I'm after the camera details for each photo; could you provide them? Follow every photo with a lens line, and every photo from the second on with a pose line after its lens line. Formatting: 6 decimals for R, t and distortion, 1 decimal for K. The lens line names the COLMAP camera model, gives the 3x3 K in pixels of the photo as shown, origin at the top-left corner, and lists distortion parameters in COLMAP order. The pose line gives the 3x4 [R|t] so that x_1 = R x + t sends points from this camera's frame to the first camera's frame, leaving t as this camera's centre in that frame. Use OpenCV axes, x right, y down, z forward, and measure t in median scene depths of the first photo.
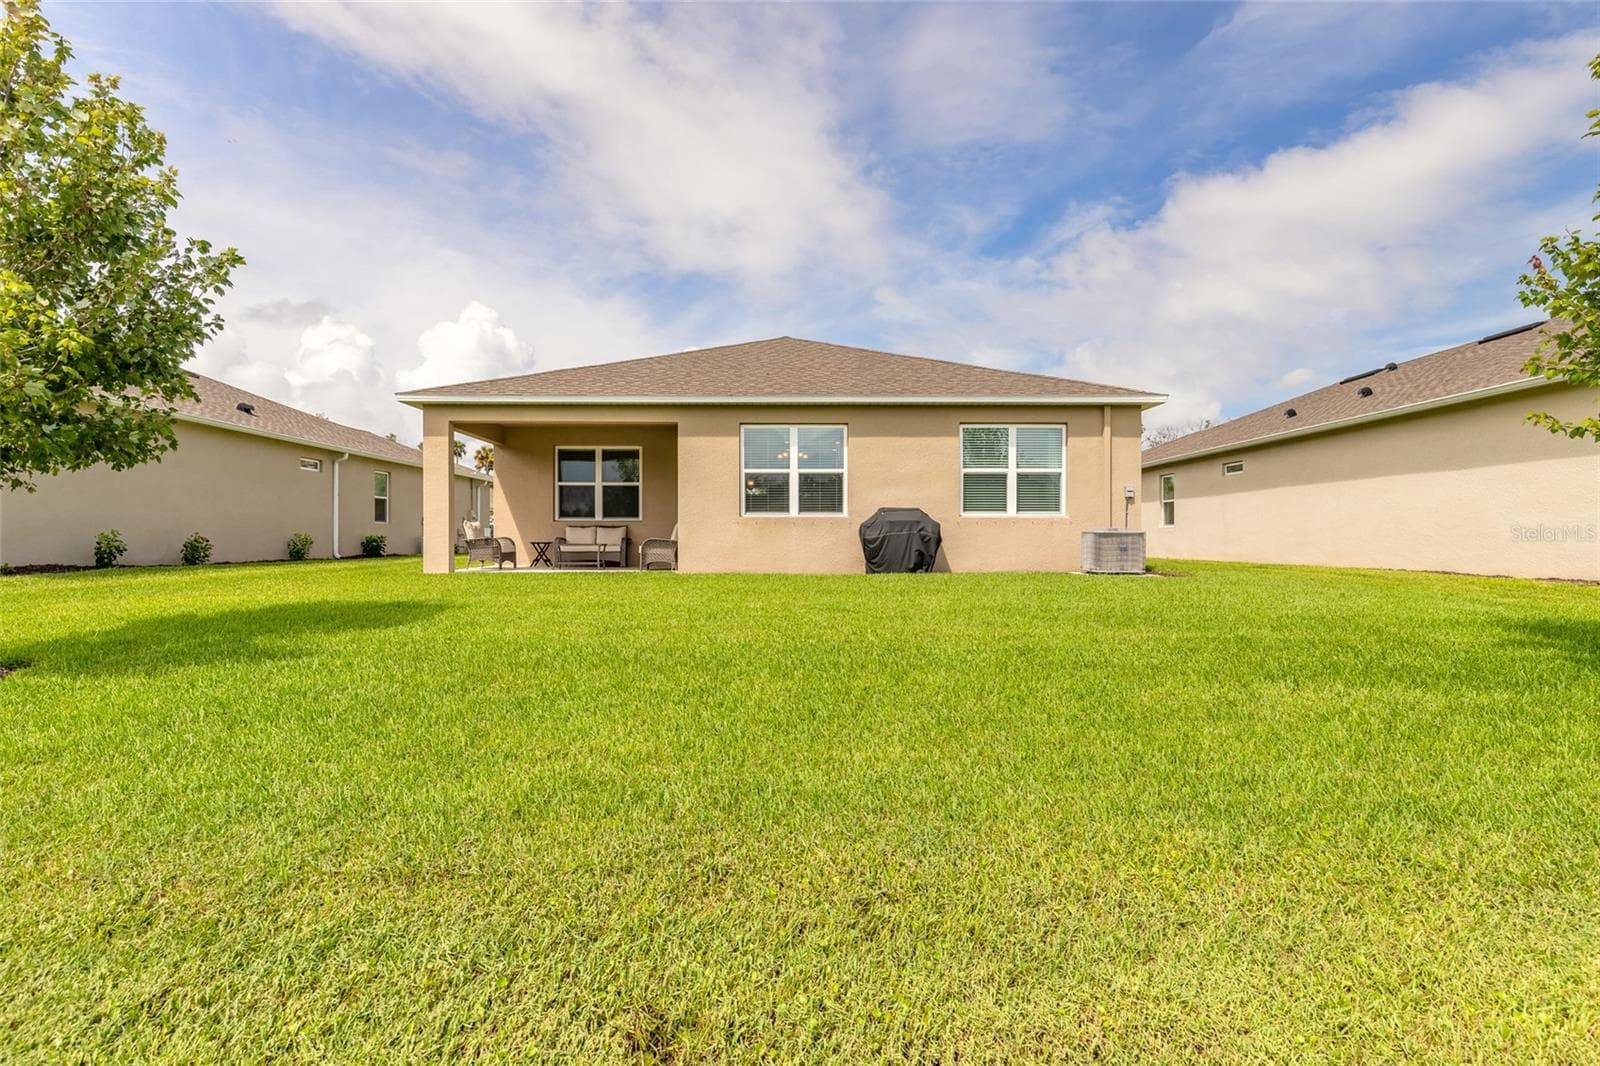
lens RADIAL K [[764.3, 0, 805.2], [0, 764.3, 540.0], [0, 0, 1]] dist [0.001191, 0.000032]
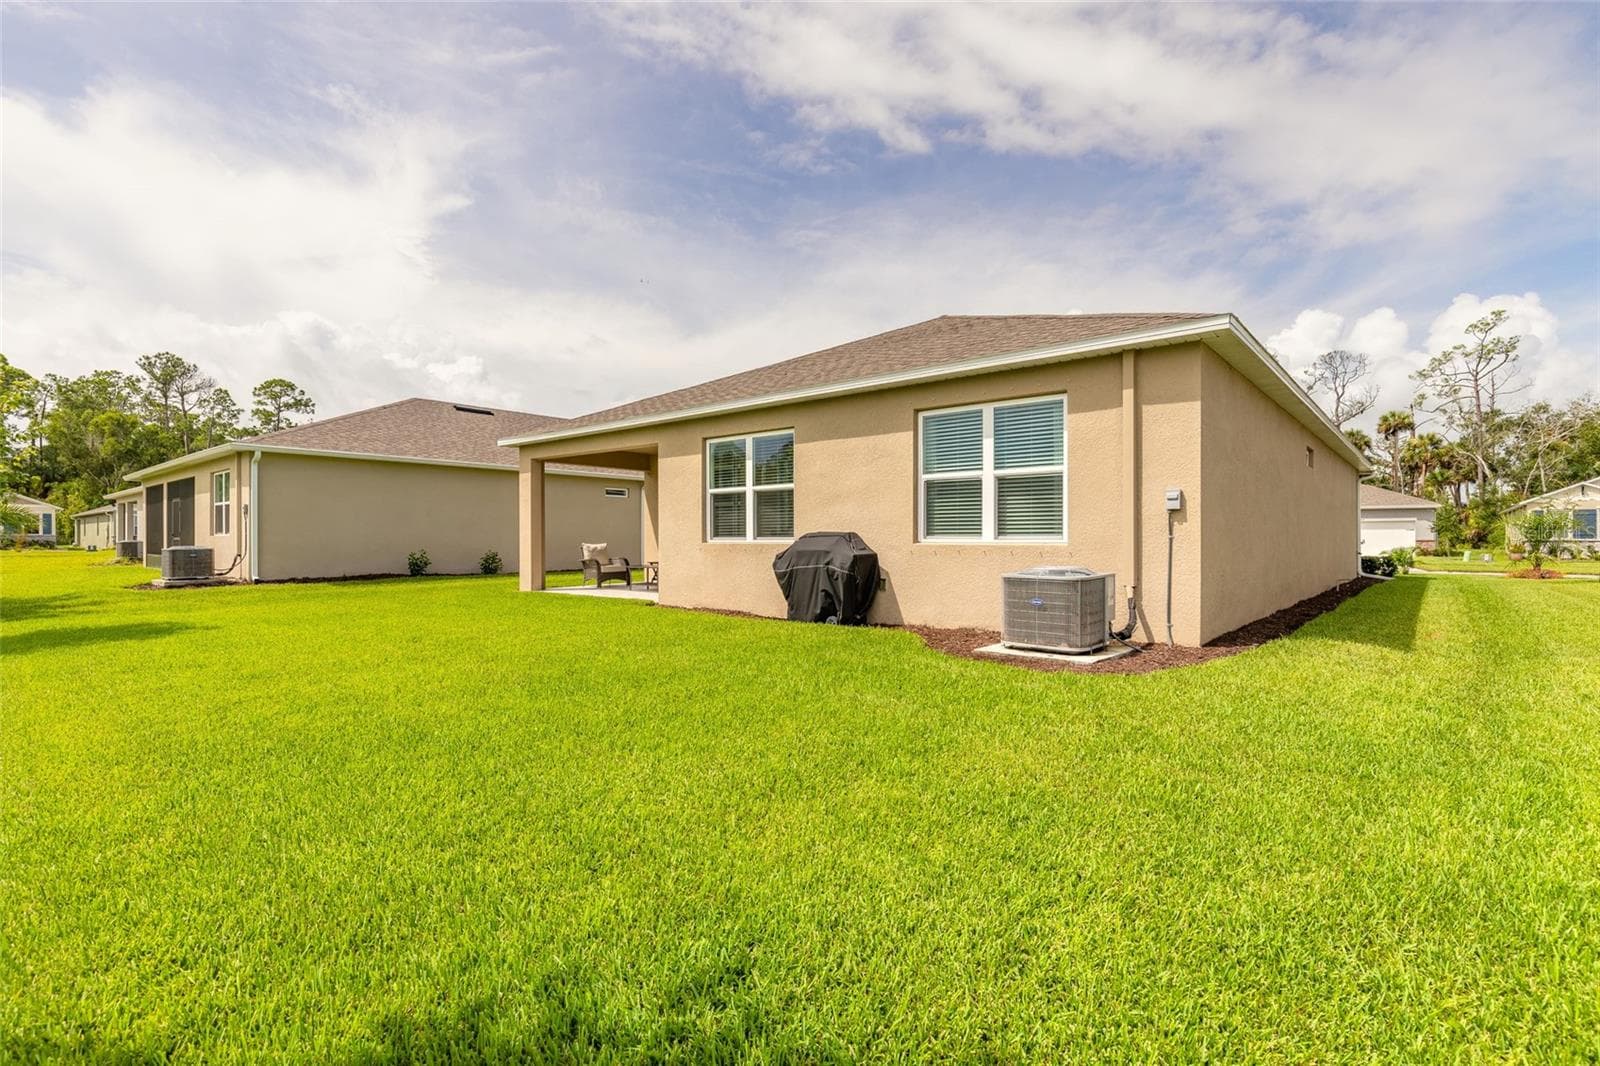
lens RADIAL K [[764.3, 0, 805.4], [0, 764.3, 535.2], [0, 0, 1]] dist [0.001191, 0.000032]
pose [[0.743192, -0.002376, -0.669074, 0.595899], [0.000204, 0.999994, -0.003324, -0.035716], [0.669079, 0.002334, 0.743188, 0.408185]]
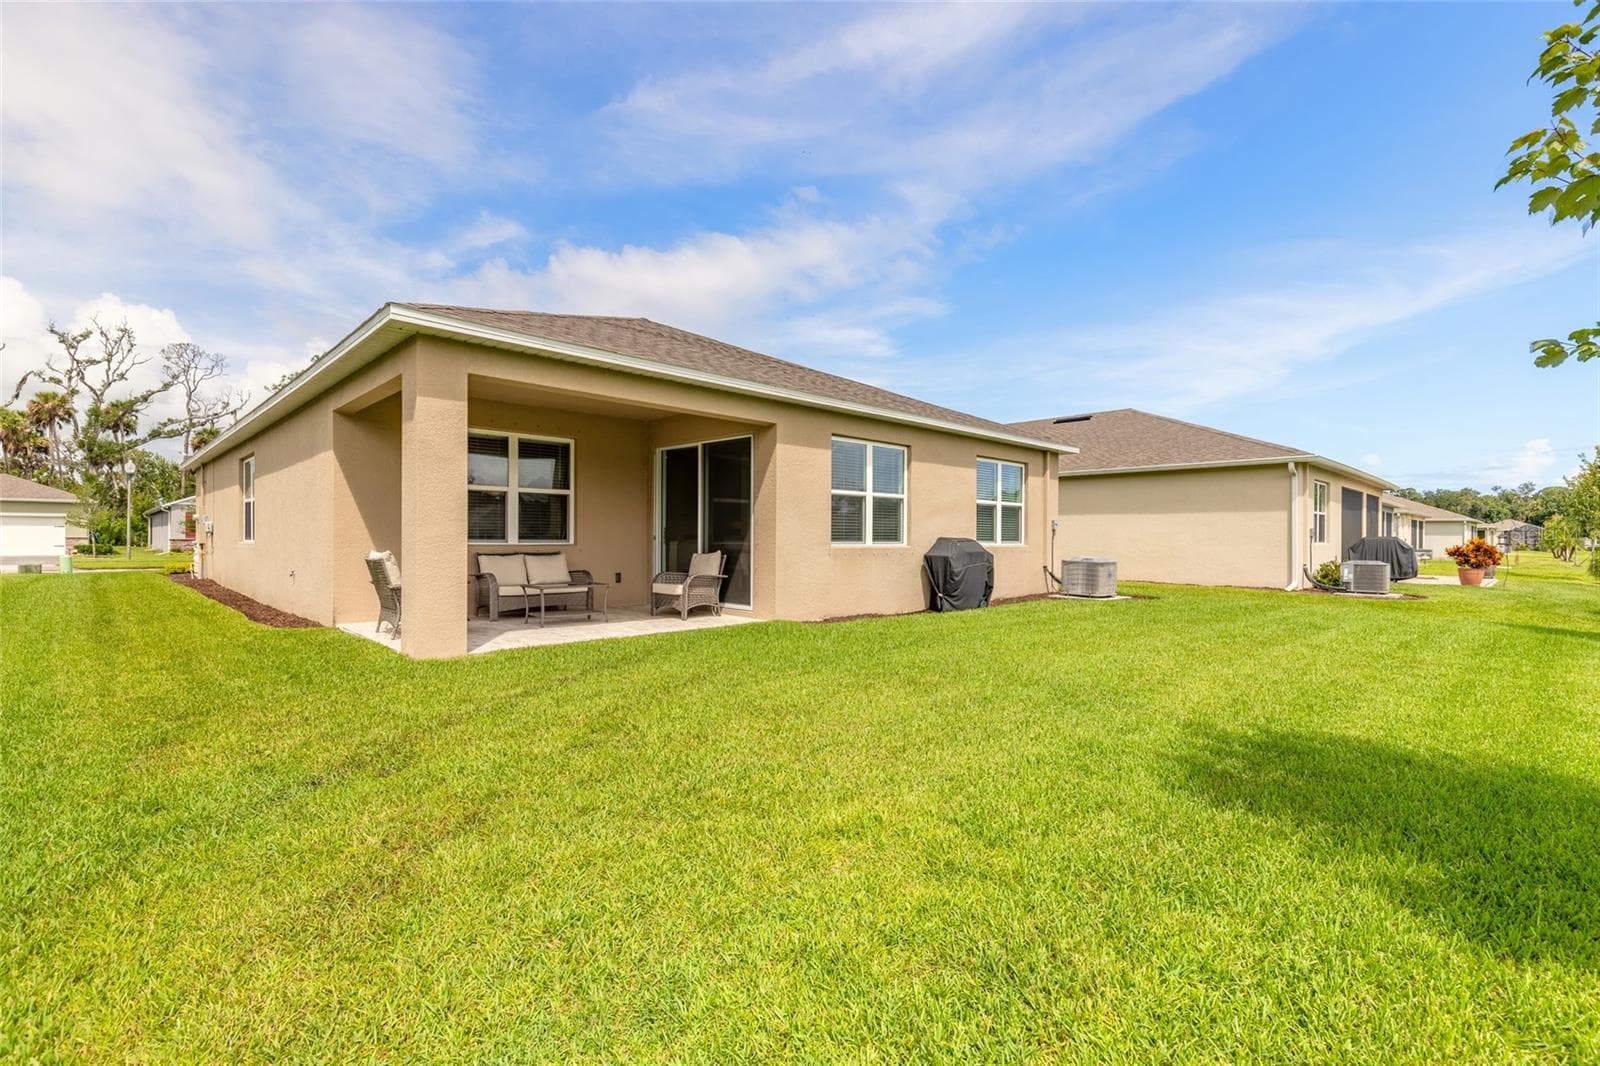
lens RADIAL K [[718.7, 0, 792.5], [0, 718.7, 536.5], [0, 0, 1]] dist [-0.001682, 0.000018]
pose [[0.737938, 0.005465, 0.674847, -0.621953], [-0.005387, 0.999983, -0.002207, -0.039904], [-0.674847, -0.002006, 0.737955, 0.456538]]
